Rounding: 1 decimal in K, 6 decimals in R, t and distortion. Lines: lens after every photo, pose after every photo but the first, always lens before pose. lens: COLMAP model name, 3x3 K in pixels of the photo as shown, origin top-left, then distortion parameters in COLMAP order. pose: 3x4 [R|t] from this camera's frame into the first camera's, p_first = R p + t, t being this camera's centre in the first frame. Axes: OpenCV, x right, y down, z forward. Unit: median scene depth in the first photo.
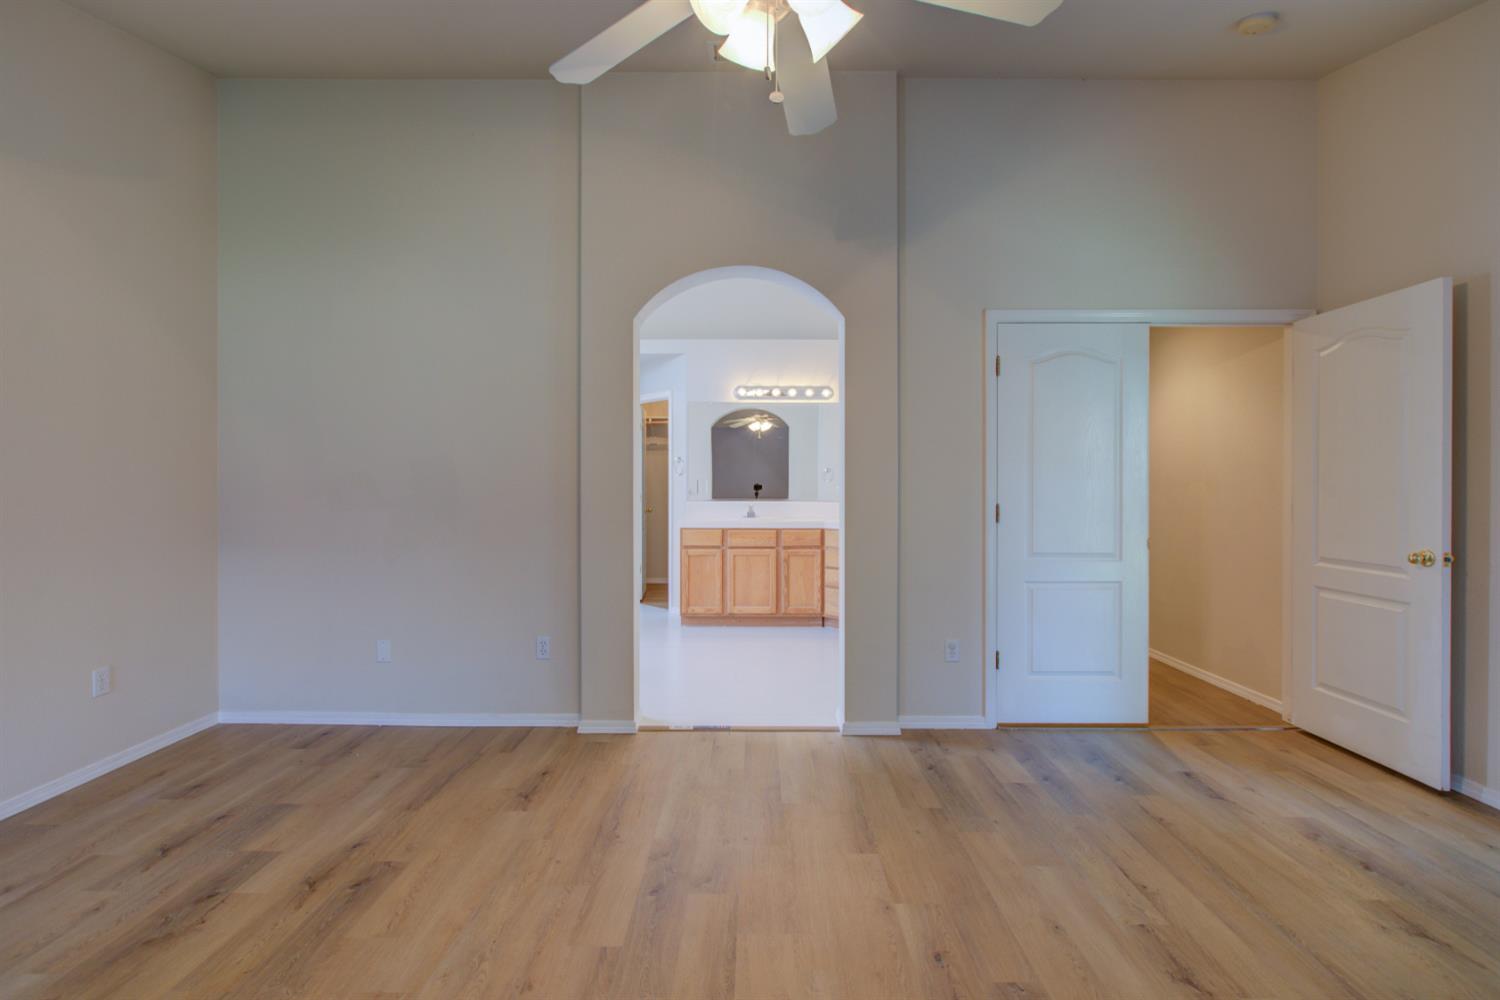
lens RADIAL K [[685.8, 0, 747.8], [0, 685.8, 494.9], [0, 0, 1]] dist [-0.015419, 0.008001]
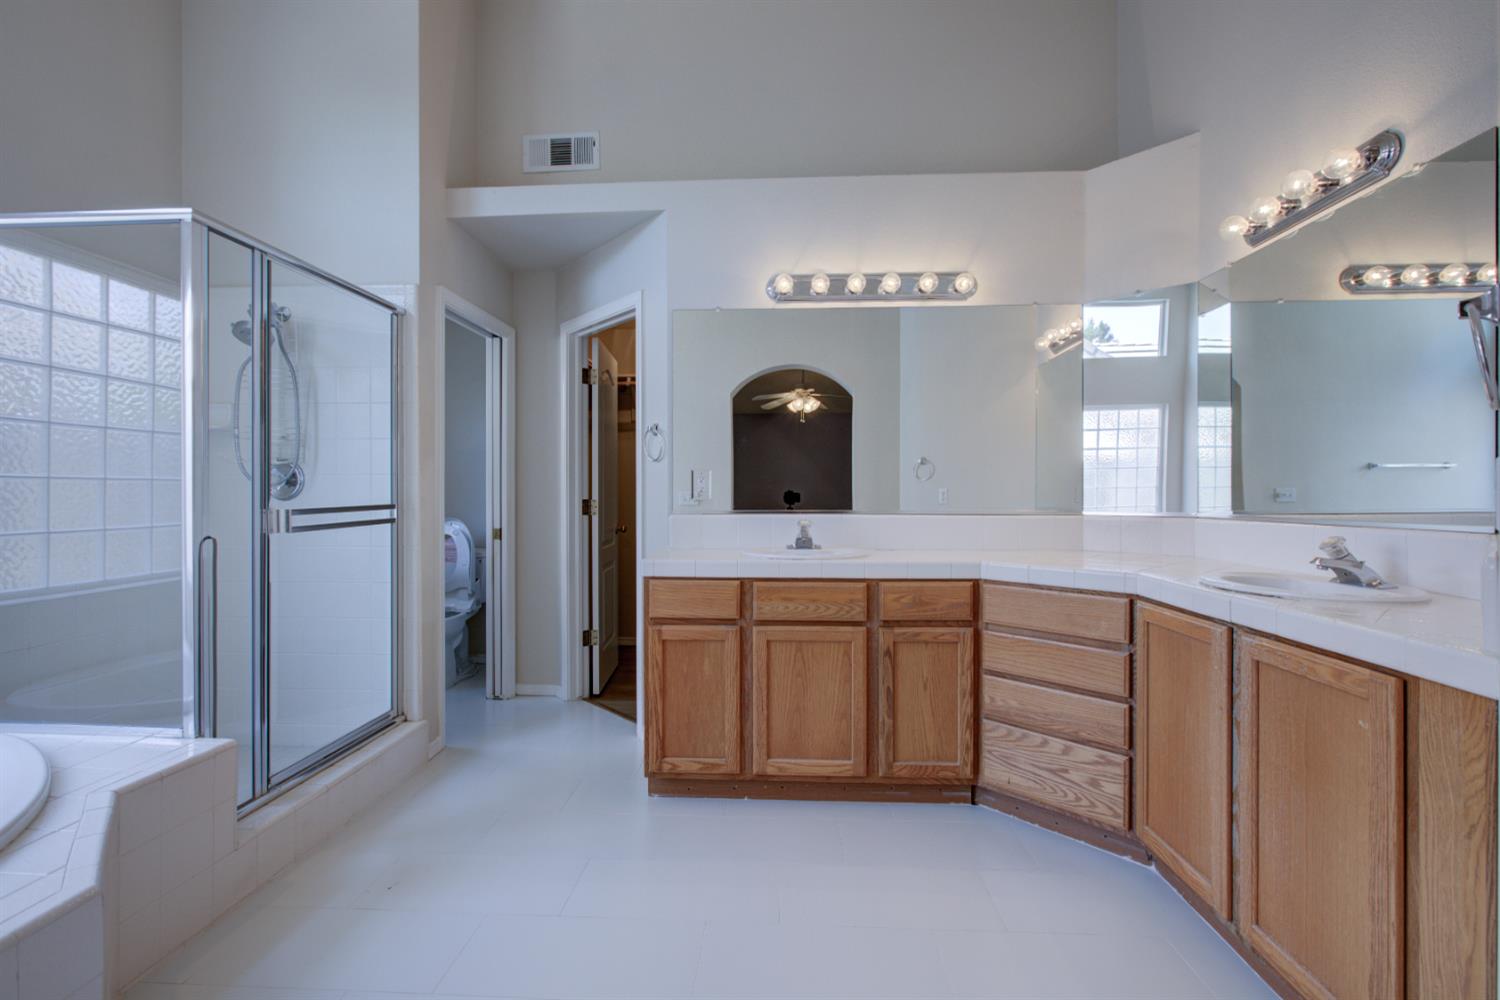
lens RADIAL K [[685.8, 0, 748.0], [0, 685.8, 499.2], [0, 0, 1]] dist [-0.015419, 0.008001]
pose [[0.998924, -0.000983, -0.046371, -0.012576], [0.000709, 0.999982, -0.005923, 0.001678], [0.046376, 0.005884, 0.998907, 0.567793]]
